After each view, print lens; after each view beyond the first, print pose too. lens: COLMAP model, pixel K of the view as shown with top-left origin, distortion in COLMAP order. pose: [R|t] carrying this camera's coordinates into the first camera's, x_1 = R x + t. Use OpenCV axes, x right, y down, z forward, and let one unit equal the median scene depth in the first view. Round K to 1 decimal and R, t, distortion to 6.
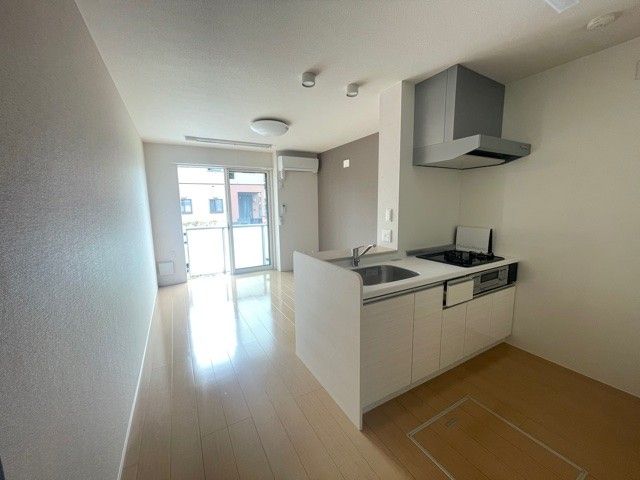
lens RADIAL K [[258.0, 0, 320.2], [0, 258.0, 240.9], [0, 0, 1]] dist [0.004331, -0.001175]
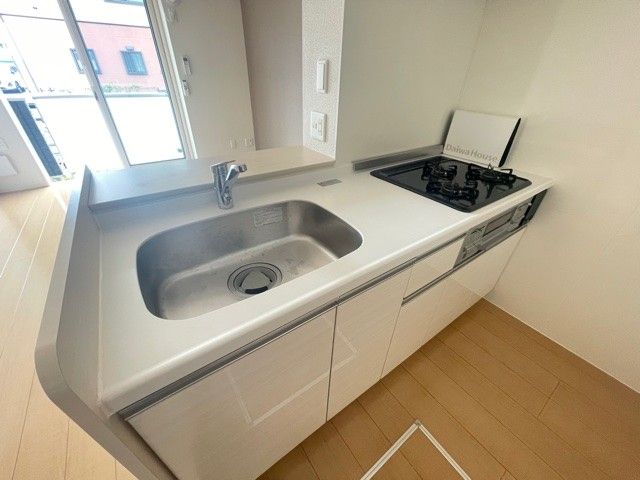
lens RADIAL K [[258.0, 0, 321.4], [0, 258.0, 240.6], [0, 0, 1]] dist [0.004331, -0.001175]
pose [[0.993121, -0.018867, 0.115565, 0.208786], [-0.031686, 0.906815, 0.420336, -0.030347], [-0.112727, -0.421106, 0.899979, 0.483552]]
